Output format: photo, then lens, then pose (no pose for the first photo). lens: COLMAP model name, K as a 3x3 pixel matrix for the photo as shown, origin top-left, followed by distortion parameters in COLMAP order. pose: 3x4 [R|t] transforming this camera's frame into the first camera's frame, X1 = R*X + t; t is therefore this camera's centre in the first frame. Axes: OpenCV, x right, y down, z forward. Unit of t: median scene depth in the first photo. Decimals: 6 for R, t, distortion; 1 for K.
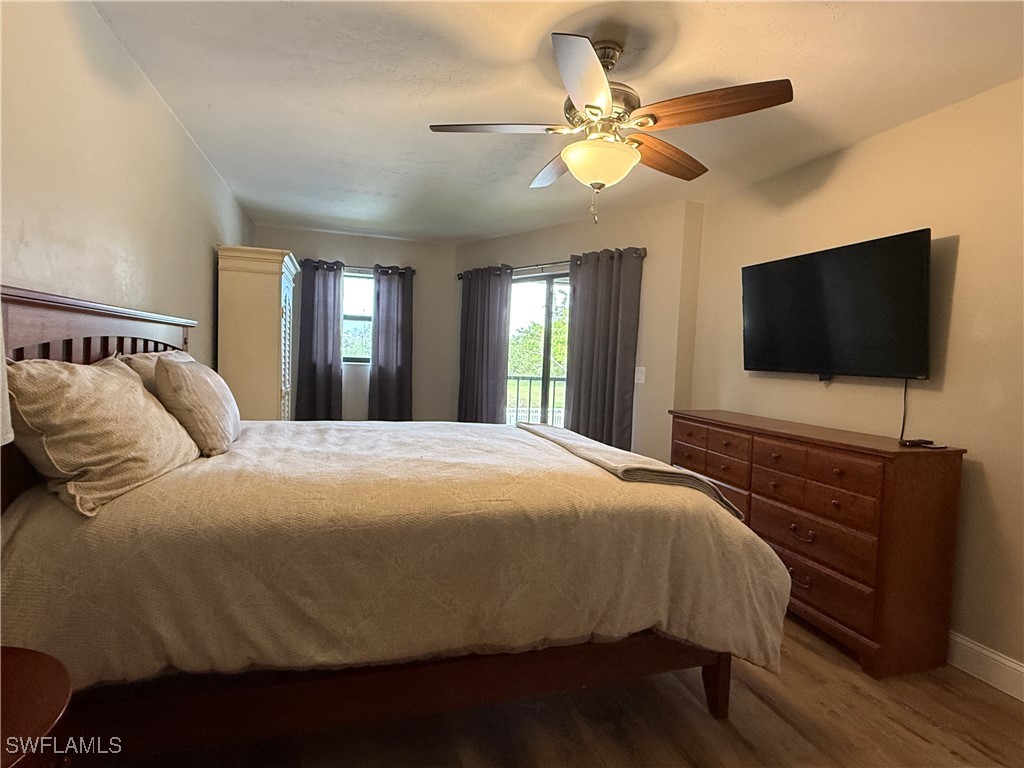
lens RADIAL K [[521.7, 0, 513.2], [0, 521.7, 385.1], [0, 0, 1]] dist [0.002789, 0.000747]
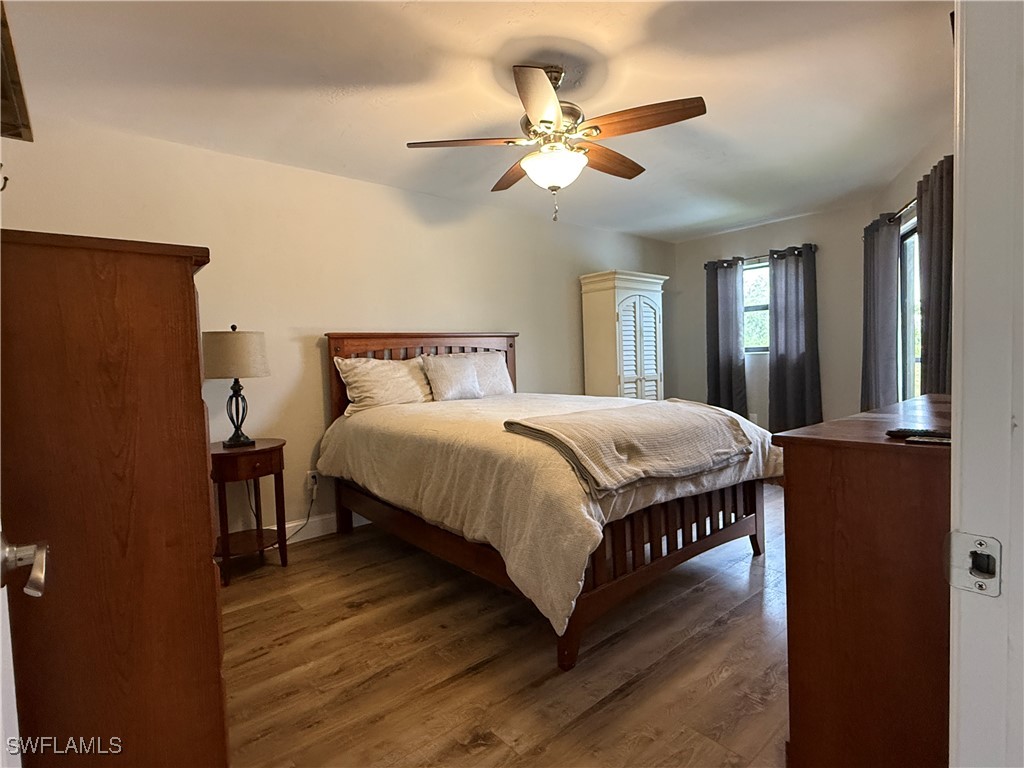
lens RADIAL K [[521.7, 0, 513.2], [0, 521.7, 385.1], [0, 0, 1]] dist [0.002789, 0.000747]
pose [[0.393270, -0.005866, -0.919404, 0.450260], [0.001793, 0.999983, -0.005613, 0.025826], [0.919421, 0.000559, 0.393274, 0.170028]]
